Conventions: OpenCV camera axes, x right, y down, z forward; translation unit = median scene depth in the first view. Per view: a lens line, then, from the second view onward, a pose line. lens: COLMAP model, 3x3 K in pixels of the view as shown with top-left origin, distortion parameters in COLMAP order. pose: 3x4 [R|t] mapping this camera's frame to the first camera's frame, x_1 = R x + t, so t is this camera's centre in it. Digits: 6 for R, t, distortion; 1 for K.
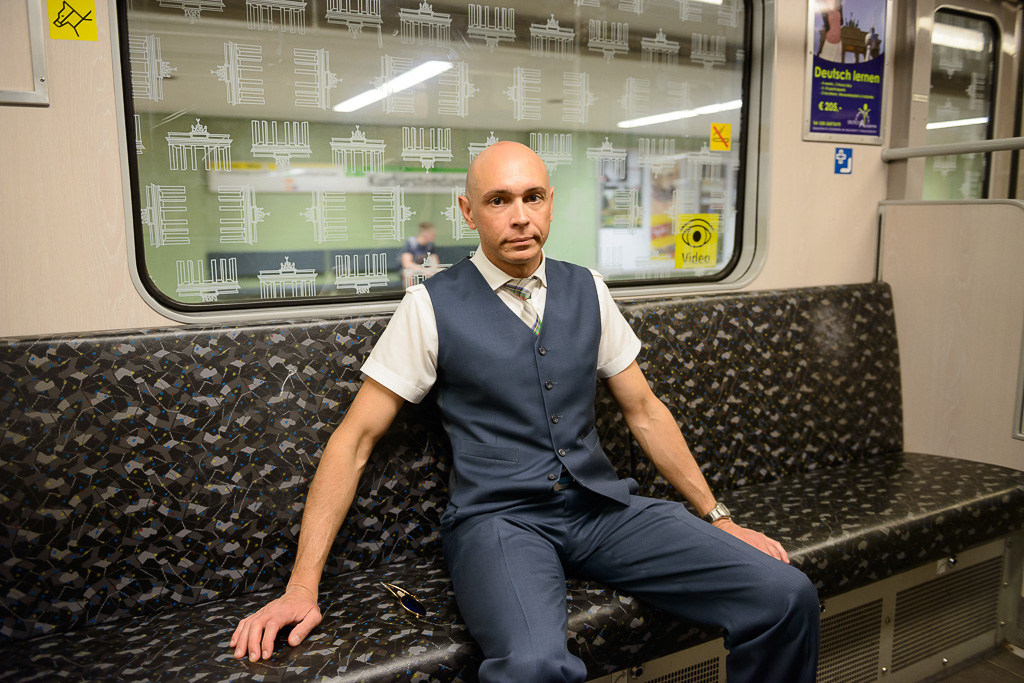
lens RADIAL K [[771.3, 0, 477.2], [0, 771.3, 327.4], [0, 0, 1]] dist [-0.018101, -0.001111]
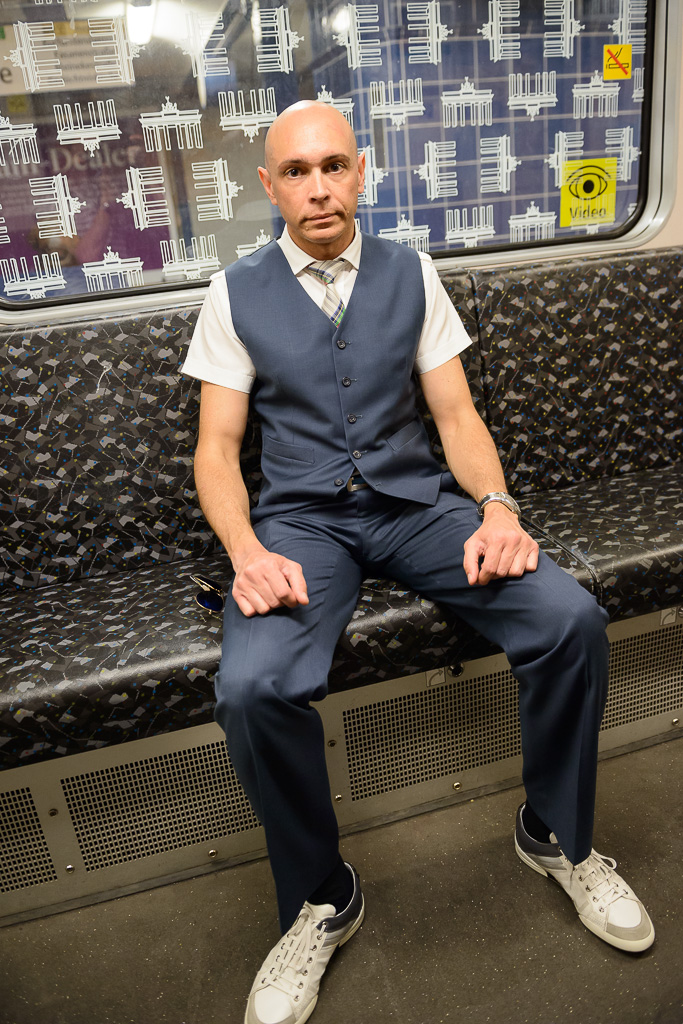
lens RADIAL K [[744.5, 0, 340.9], [0, 744.5, 434.5], [0, 0, 1]] dist [-0.037771, -0.012001]
pose [[0.974959, -0.009014, -0.222203, 0.262594], [0.051745, 0.980949, 0.187246, -0.021437], [0.216282, -0.194055, 0.956851, 0.132527]]
